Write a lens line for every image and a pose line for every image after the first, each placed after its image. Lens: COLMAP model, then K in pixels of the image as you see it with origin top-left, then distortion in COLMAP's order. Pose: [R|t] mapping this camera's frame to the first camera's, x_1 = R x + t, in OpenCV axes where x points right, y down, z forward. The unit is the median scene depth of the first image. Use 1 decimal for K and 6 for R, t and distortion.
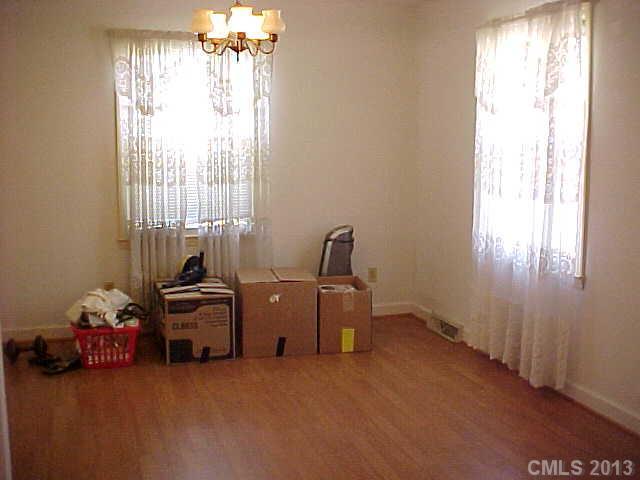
lens RADIAL K [[749.8, 0, 320.0], [0, 749.8, 240.0], [0, 0, 1]] dist [-0.160991, 0.040577]
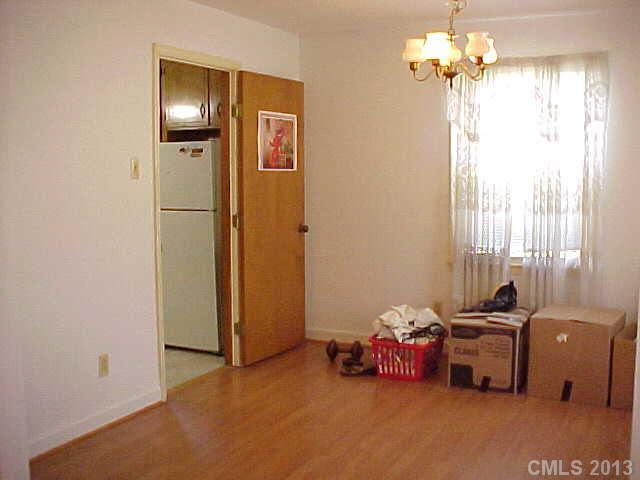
lens RADIAL K [[749.8, 0, 320.0], [0, 749.8, 240.0], [0, 0, 1]] dist [-0.160991, 0.040577]
pose [[0.726161, 0.064421, -0.684500, 0.334609], [-0.089758, 0.995963, -0.001486, -0.014393], [0.681641, 0.062518, 0.729011, 0.122431]]
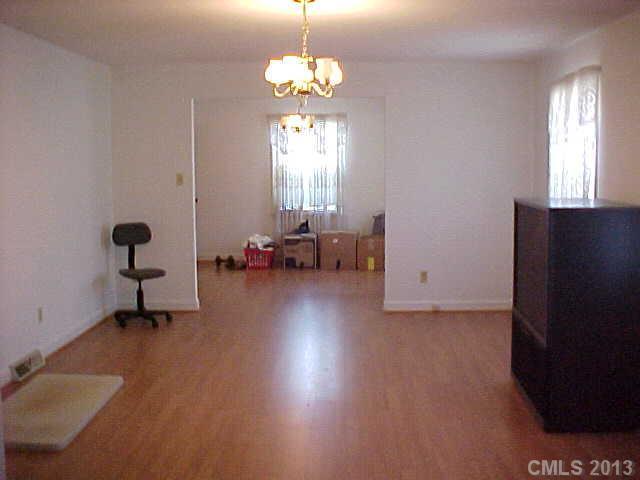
lens RADIAL K [[749.8, 0, 320.0], [0, 749.8, 240.0], [0, 0, 1]] dist [-0.160991, 0.040577]
pose [[0.942577, 0.026585, -0.332929, 0.598472], [-0.038866, 0.998786, -0.030279, 0.139757], [0.331719, 0.041480, 0.942466, -1.000176]]
